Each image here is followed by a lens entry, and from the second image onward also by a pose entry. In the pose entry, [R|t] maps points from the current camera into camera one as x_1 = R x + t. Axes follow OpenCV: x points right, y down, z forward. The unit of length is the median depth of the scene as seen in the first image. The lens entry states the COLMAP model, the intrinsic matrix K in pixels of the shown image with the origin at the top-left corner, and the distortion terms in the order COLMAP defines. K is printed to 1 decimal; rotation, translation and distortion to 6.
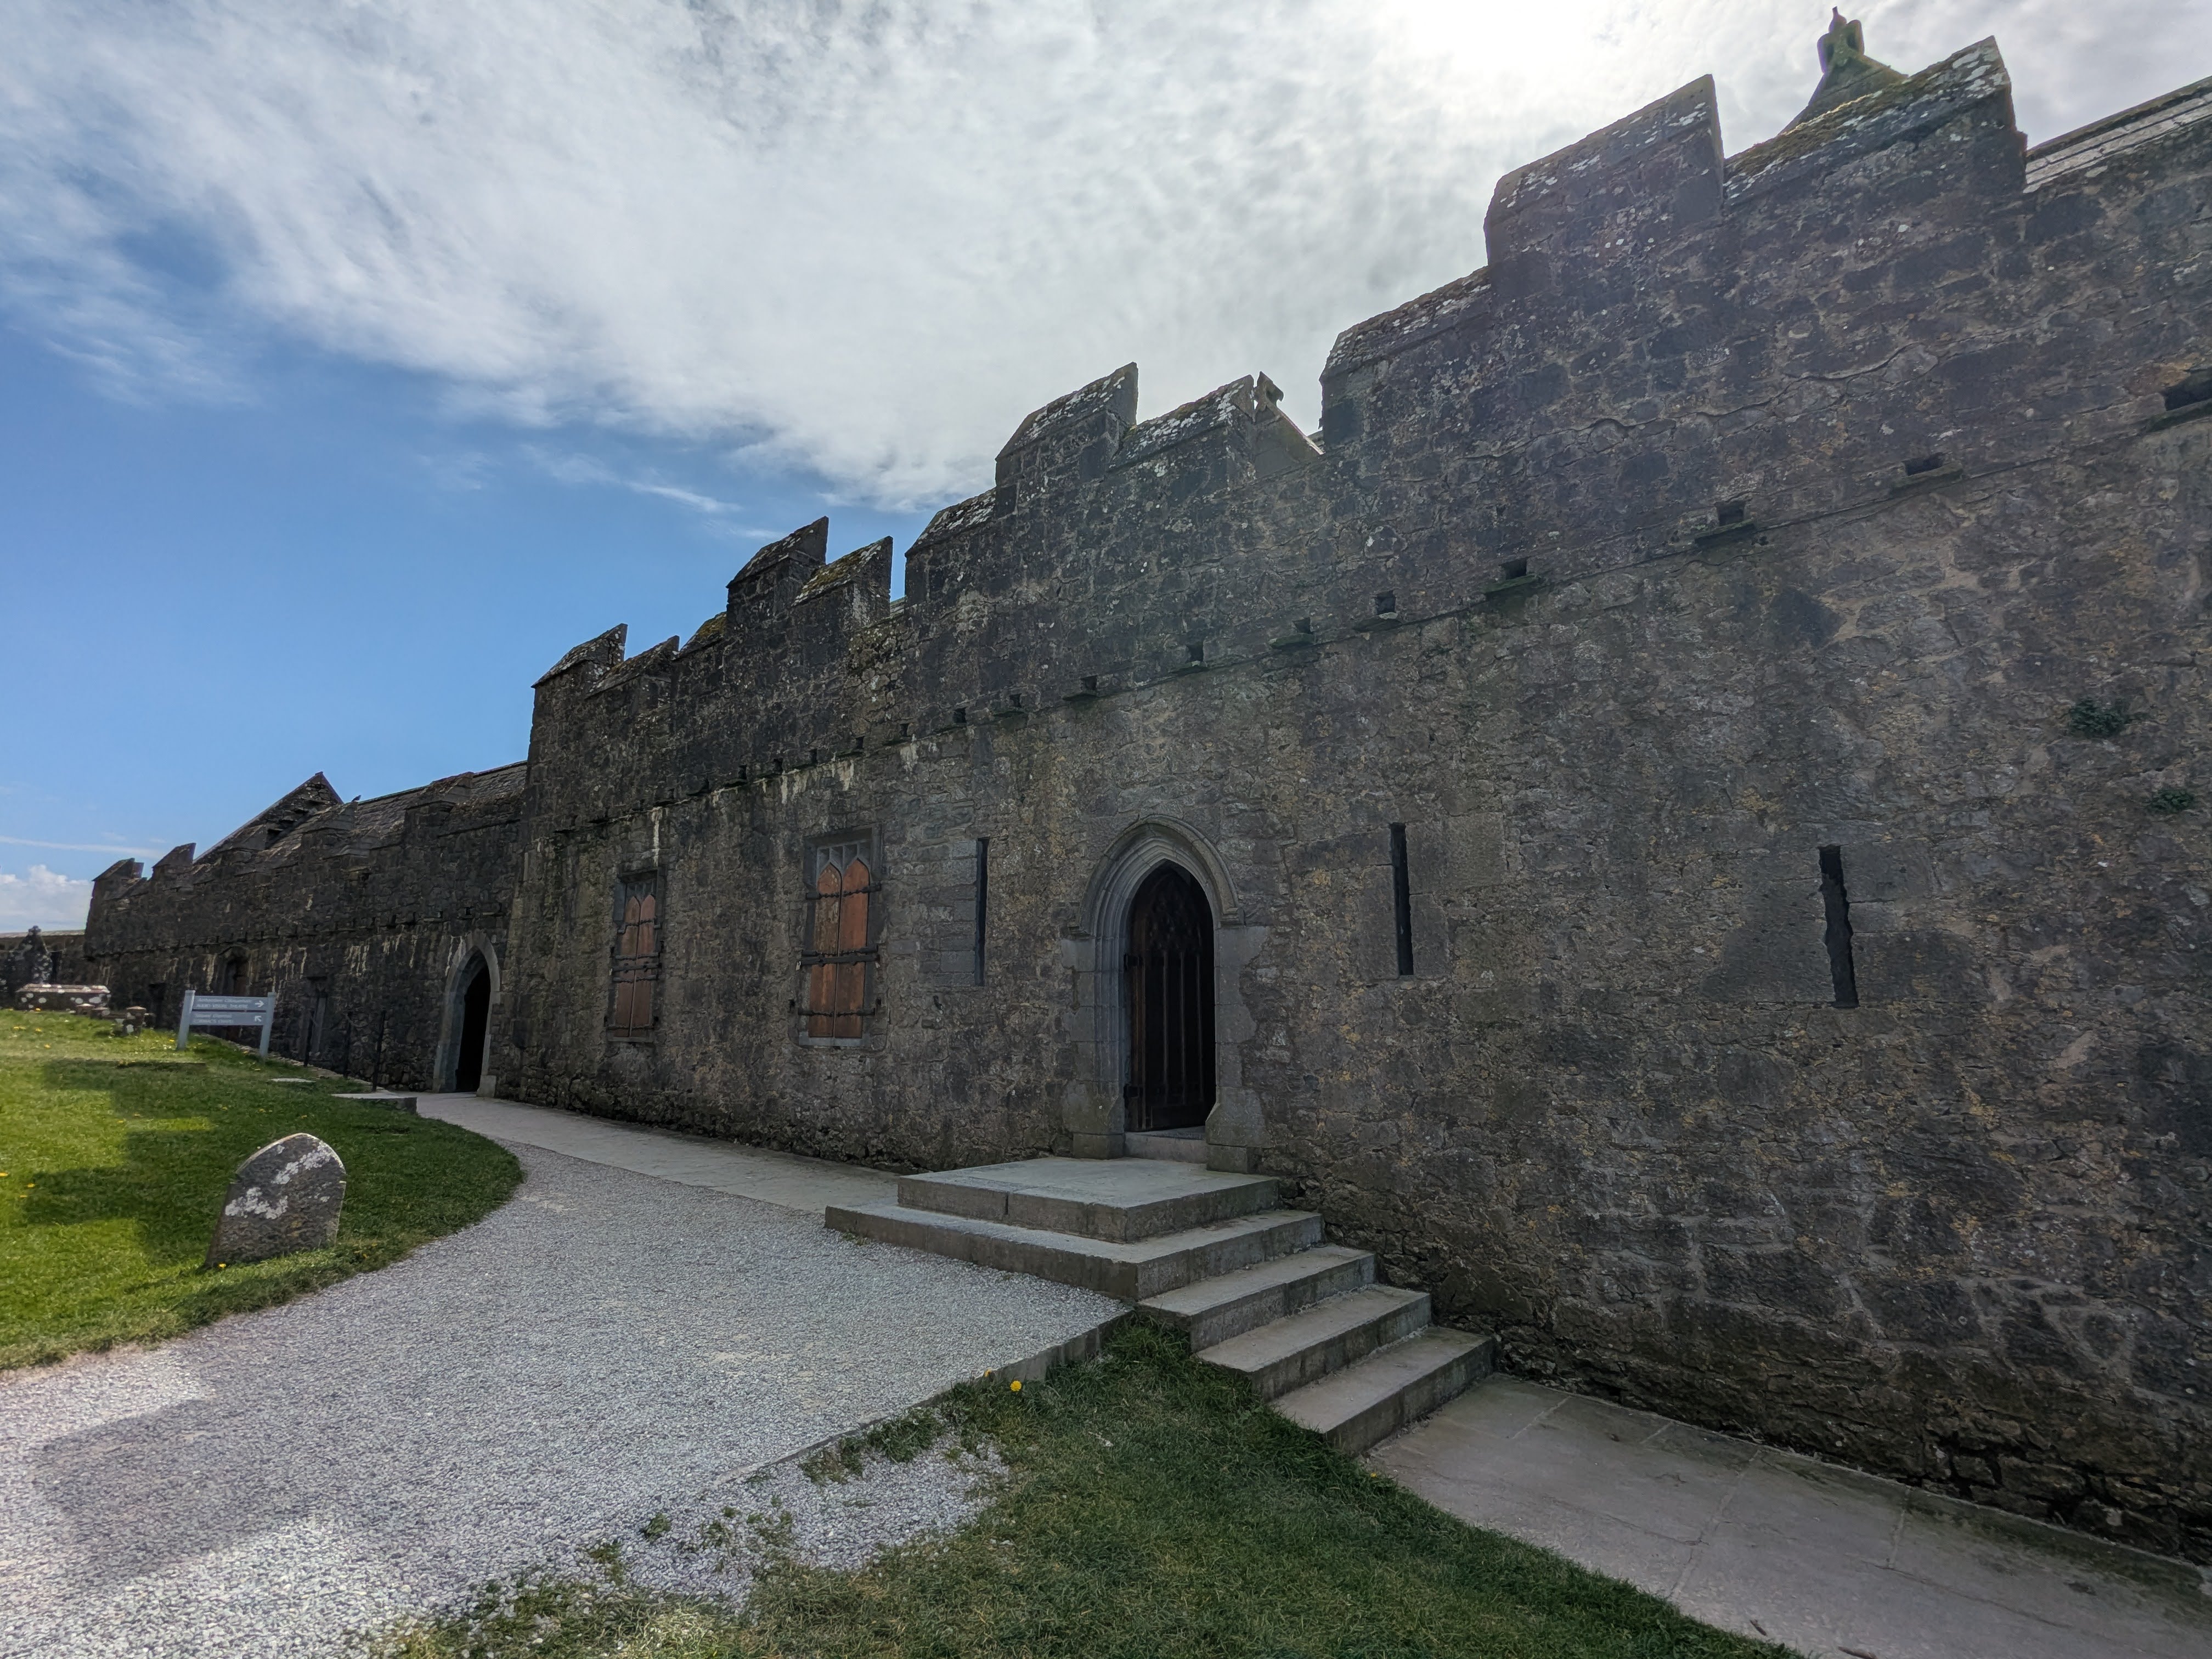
lens RADIAL K [[1054.6, 0, 1103.1], [0, 1054.6, 828.0], [0, 0, 1]] dist [-0.005340, 0.005860]
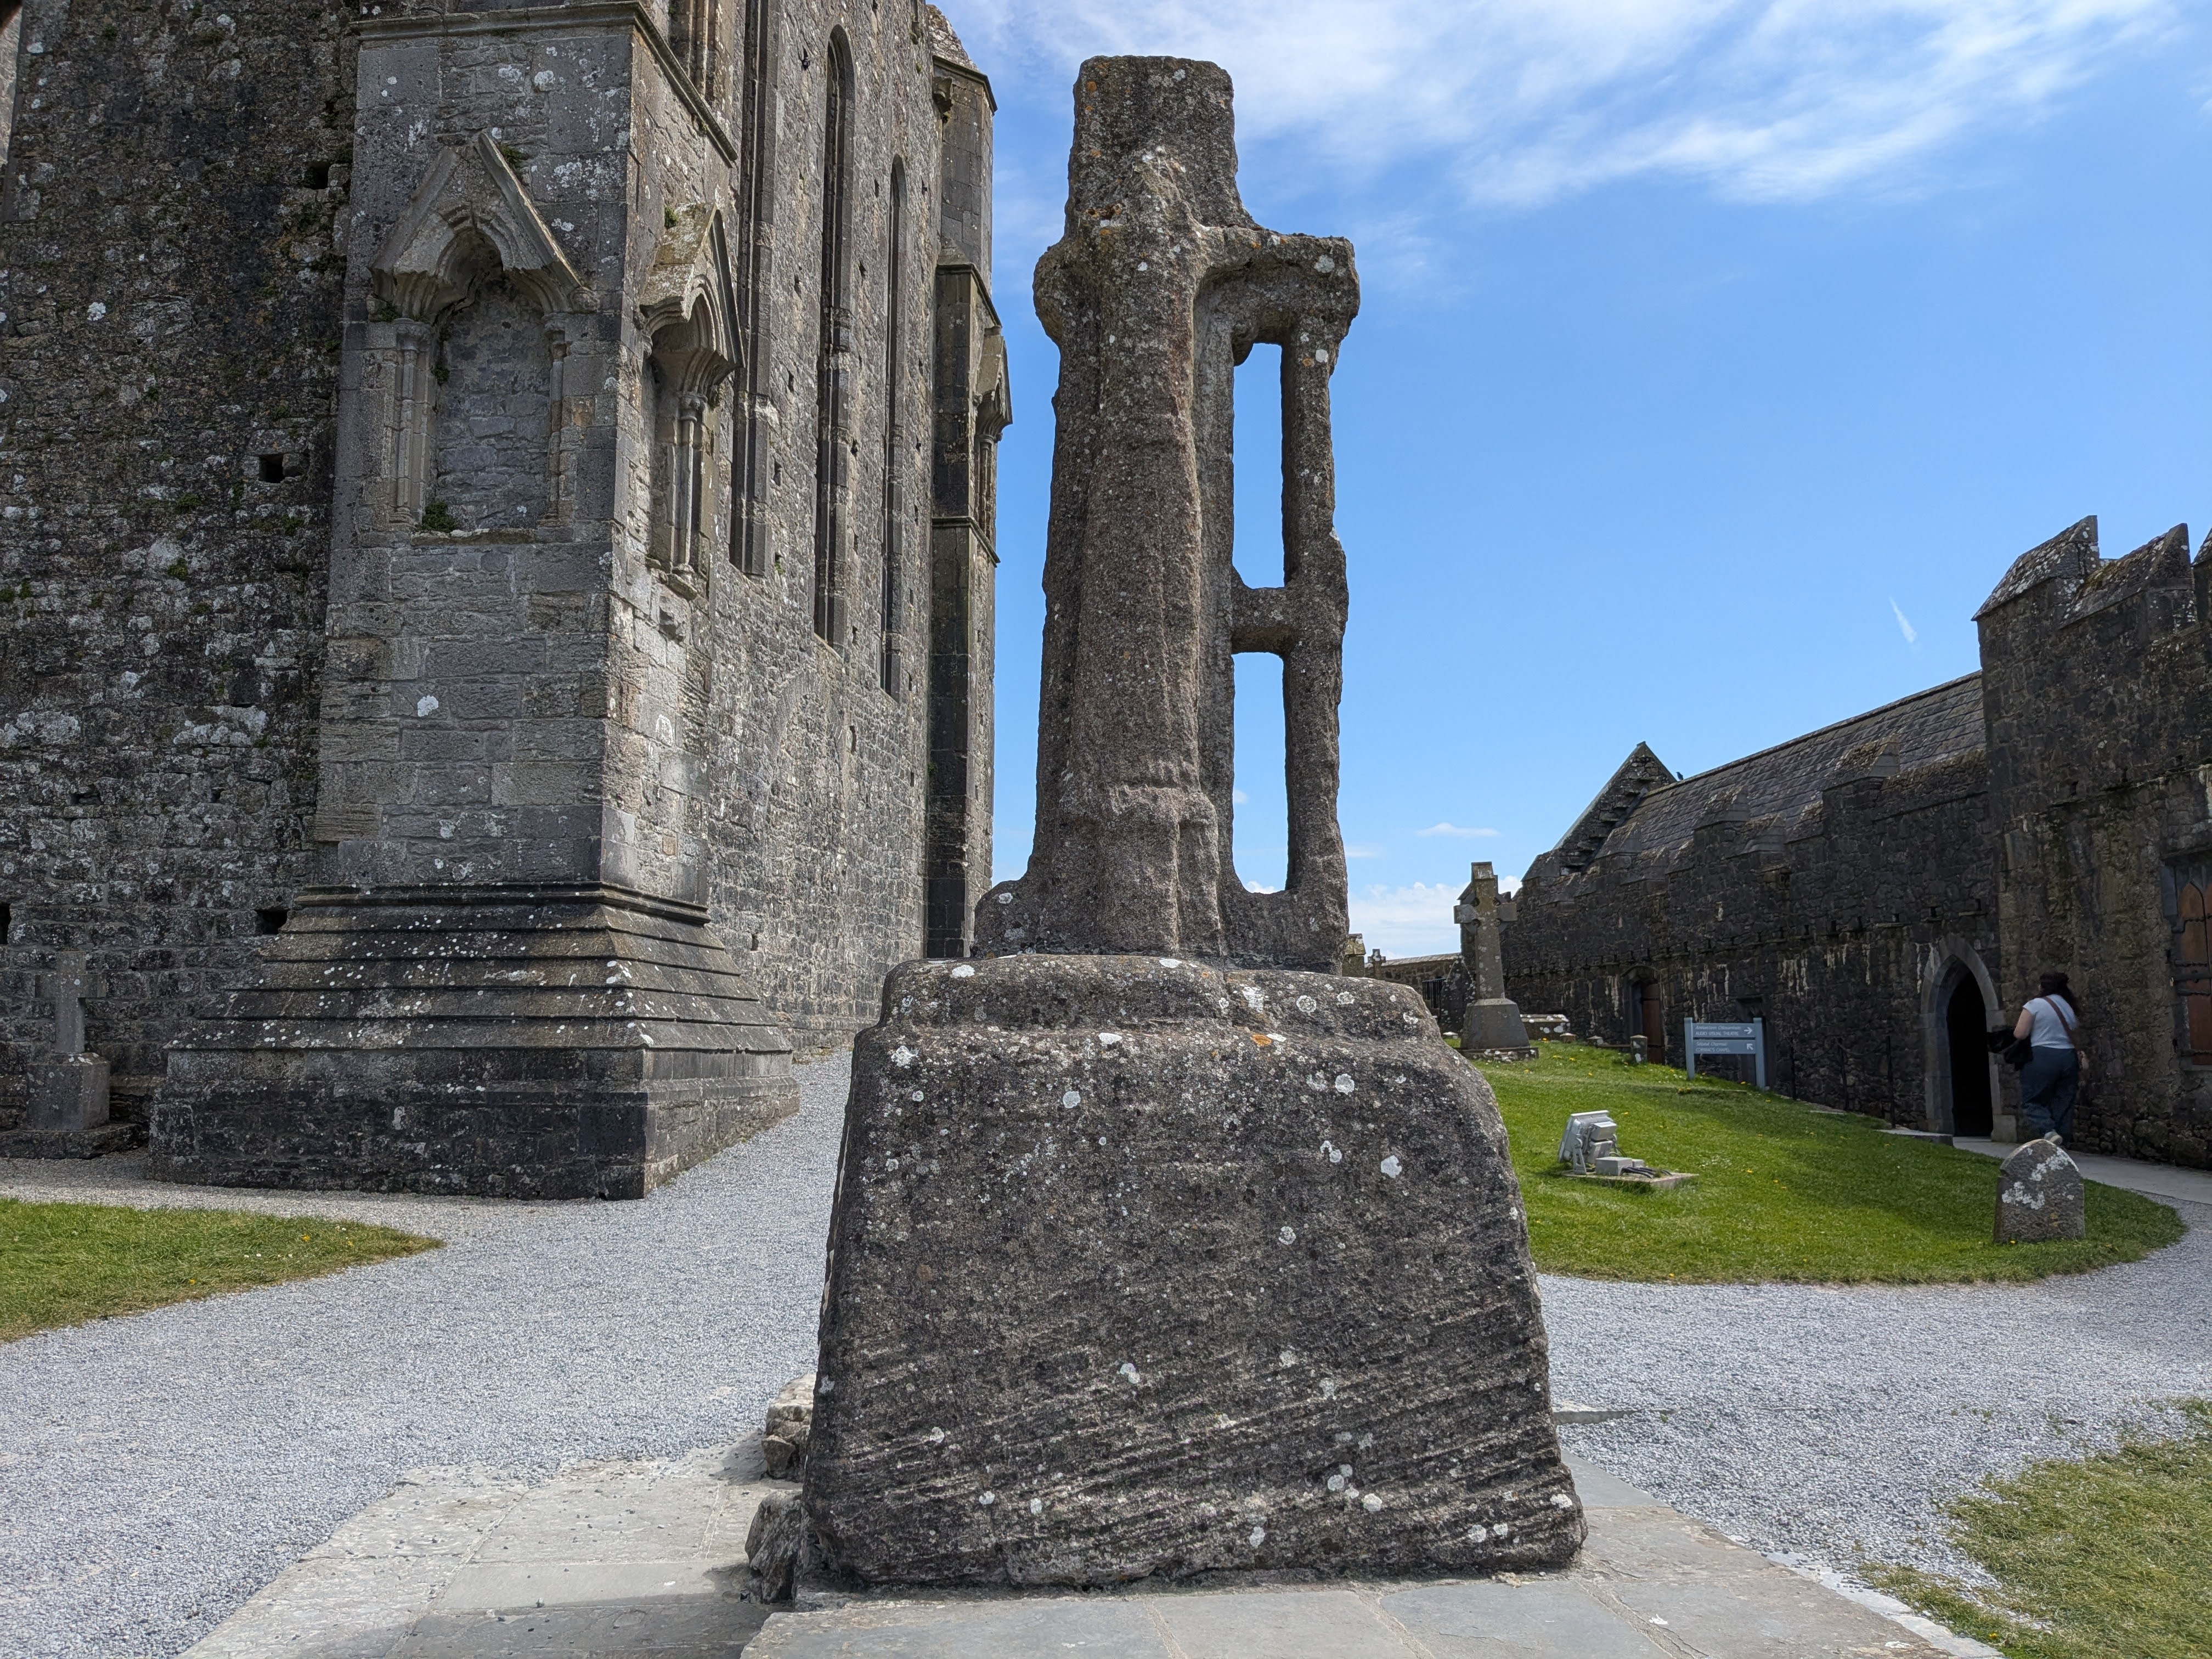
lens RADIAL K [[1742.1, 0, 1109.0], [0, 1742.1, 819.3], [0, 0, 1]] dist [0.044708, -0.085422]
pose [[0.625787, -0.110103, -0.772184, 0.042461], [0.147672, 0.988807, -0.021315, -0.059511], [0.765887, -0.100691, 0.635042, -0.344725]]
